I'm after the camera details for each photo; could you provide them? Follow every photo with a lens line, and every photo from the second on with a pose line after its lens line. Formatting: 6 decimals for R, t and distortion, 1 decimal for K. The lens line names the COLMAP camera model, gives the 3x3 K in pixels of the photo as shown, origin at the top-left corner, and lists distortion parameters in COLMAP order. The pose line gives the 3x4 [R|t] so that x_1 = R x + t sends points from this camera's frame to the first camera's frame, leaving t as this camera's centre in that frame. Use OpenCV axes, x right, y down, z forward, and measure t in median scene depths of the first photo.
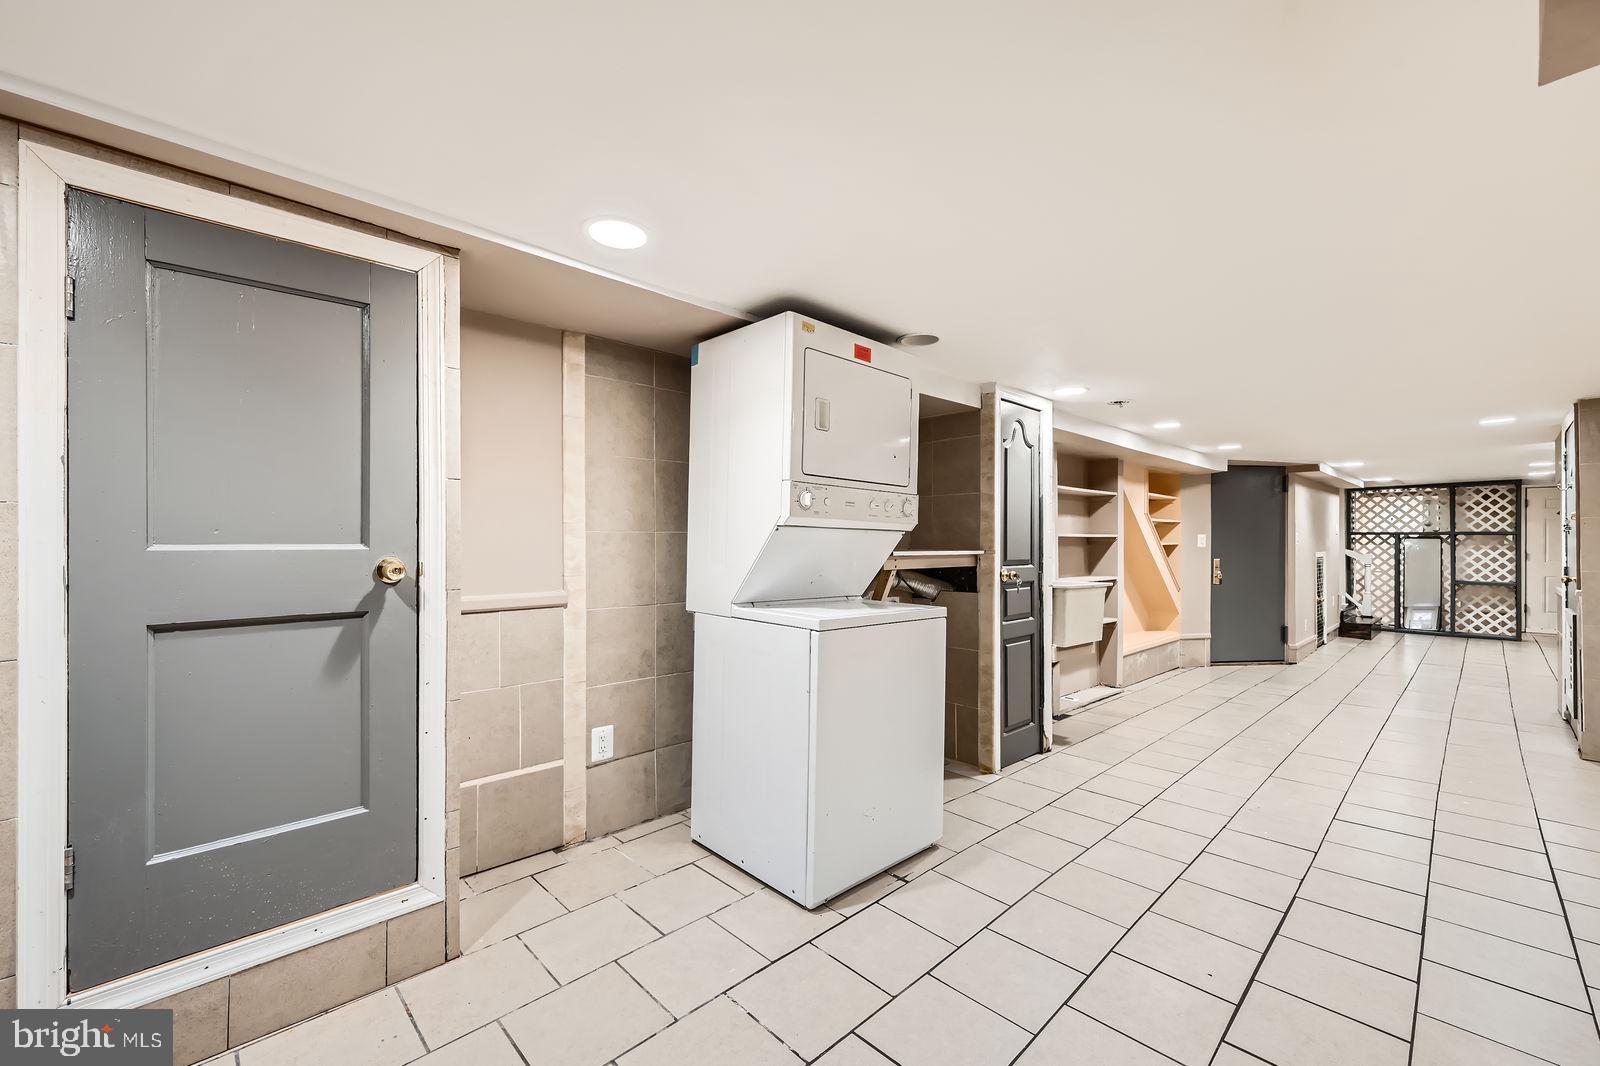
lens RADIAL K [[645.2, 0, 800.9], [0, 645.2, 531.1], [0, 0, 1]] dist [-0.000122, -0.000086]
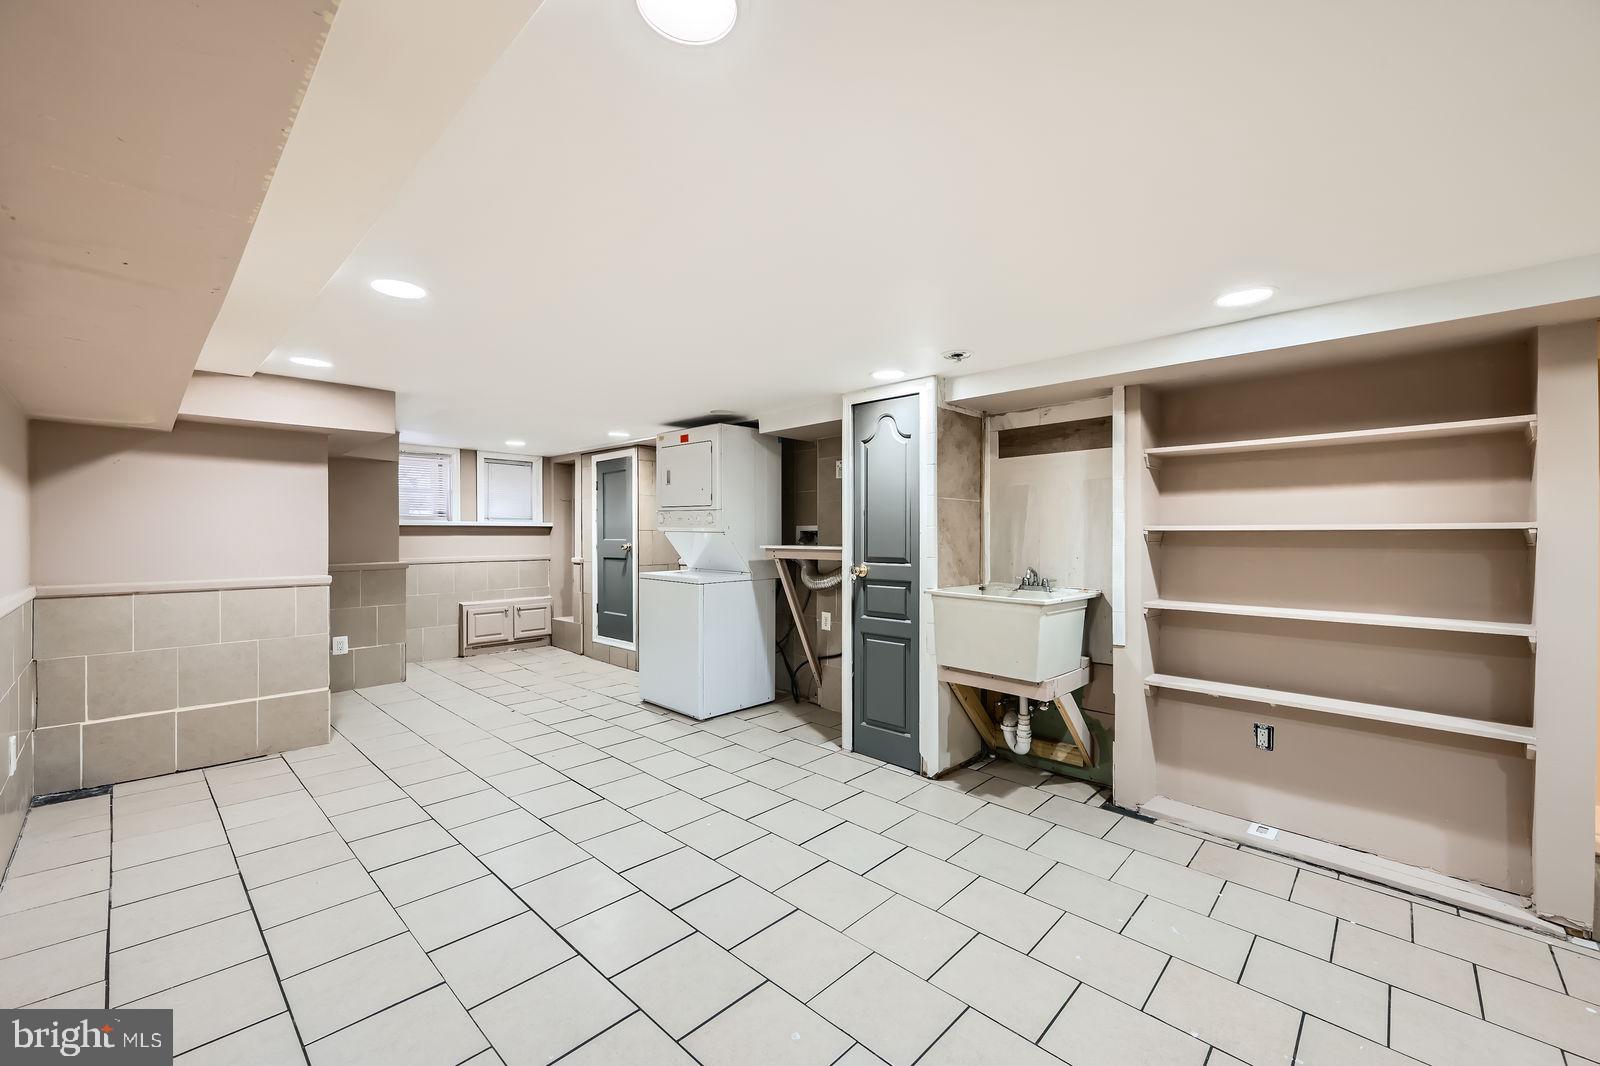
lens RADIAL K [[645.2, 0, 800.9], [0, 645.2, 531.1], [0, 0, 1]] dist [-0.000122, -0.000086]
pose [[0.043189, -0.012416, -0.998990, 2.116415], [0.012238, 0.999854, -0.011897, 0.022291], [0.998992, -0.011712, 0.043335, 1.336152]]
